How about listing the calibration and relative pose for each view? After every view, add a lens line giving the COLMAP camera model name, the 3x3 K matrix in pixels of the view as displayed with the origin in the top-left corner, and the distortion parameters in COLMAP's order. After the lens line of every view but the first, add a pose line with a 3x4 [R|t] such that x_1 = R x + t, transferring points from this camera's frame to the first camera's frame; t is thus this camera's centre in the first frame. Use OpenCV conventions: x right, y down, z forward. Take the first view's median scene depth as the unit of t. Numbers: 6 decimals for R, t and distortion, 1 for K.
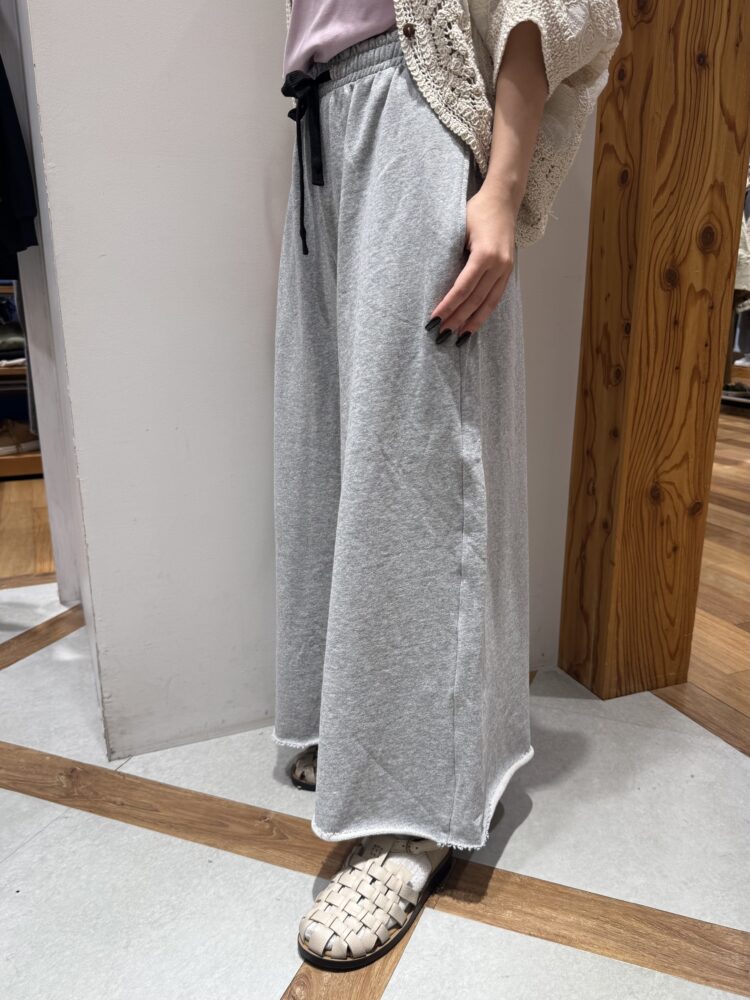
lens RADIAL K [[793.9, 0, 405.6], [0, 793.9, 525.2], [0, 0, 1]] dist [-0.003022, -0.014056]
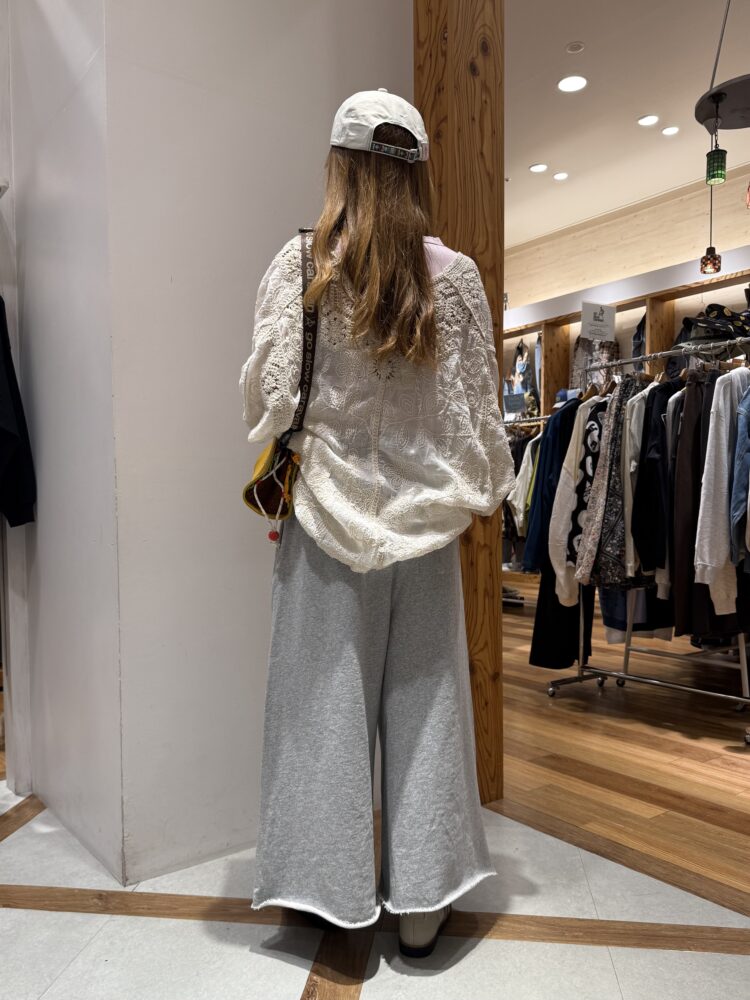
lens RADIAL K [[751.7, 0, 380.6], [0, 751.7, 504.7], [0, 0, 1]] dist [-0.006821, -0.010565]
pose [[0.971501, -0.012480, 0.236705, -0.232219], [0.081005, 0.955970, -0.282063, 0.062301], [-0.222763, 0.293199, 0.929737, -0.495178]]
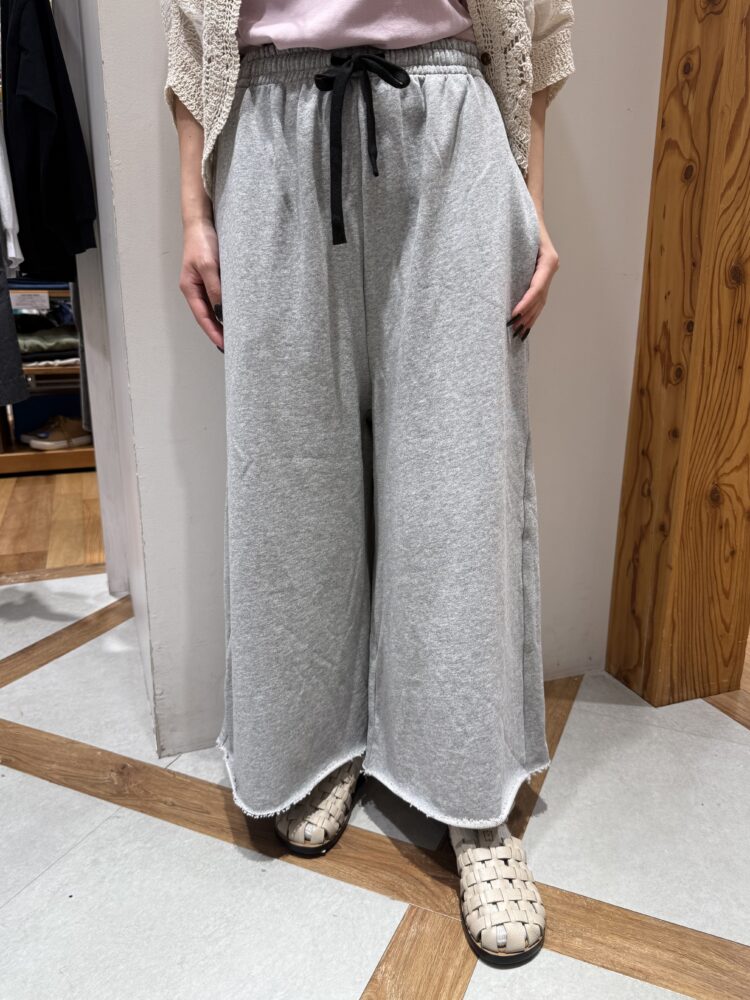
lens RADIAL K [[751.7, 0, 380.6], [0, 751.7, 504.7], [0, 0, 1]] dist [-0.006821, -0.010565]
pose [[0.998374, 0.013122, -0.055475, -0.045972], [-0.014099, 0.999752, -0.017241, -0.008658], [0.055235, 0.017995, 0.998311, 0.064482]]
